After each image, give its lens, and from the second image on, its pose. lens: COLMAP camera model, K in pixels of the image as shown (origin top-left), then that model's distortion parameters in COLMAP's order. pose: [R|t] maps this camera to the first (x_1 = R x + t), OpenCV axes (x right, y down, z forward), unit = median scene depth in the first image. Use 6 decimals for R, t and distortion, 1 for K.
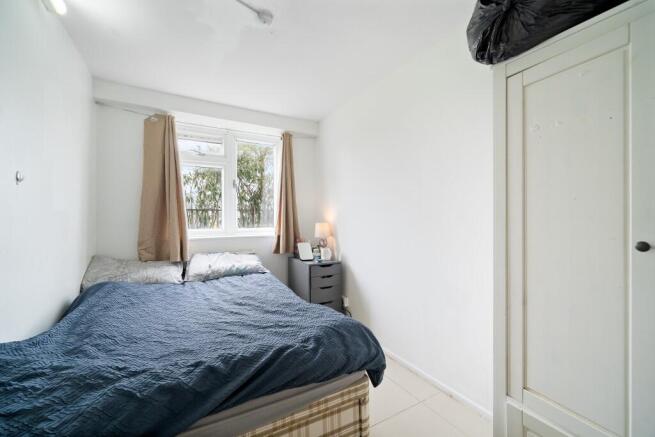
lens RADIAL K [[255.6, 0, 327.8], [0, 255.6, 217.4], [0, 0, 1]] dist [-0.004597, 0.000167]
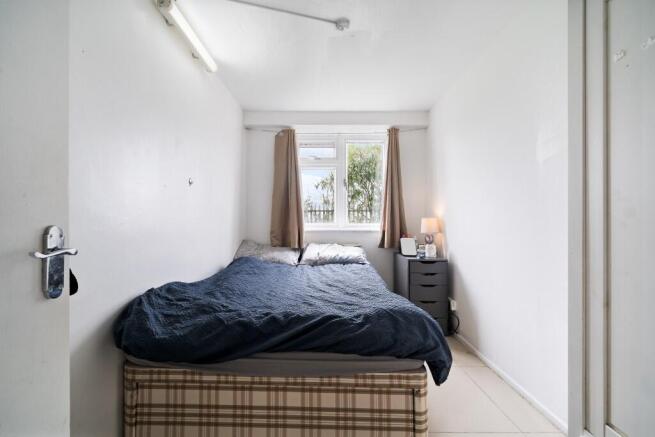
lens RADIAL K [[255.6, 0, 326.7], [0, 255.6, 218.2], [0, 0, 1]] dist [-0.004597, 0.000167]
pose [[0.877897, 0.001534, -0.478847, 0.198017], [-0.000542, 0.999997, 0.002211, 0.043590], [0.478849, -0.001681, 0.877896, -0.000022]]
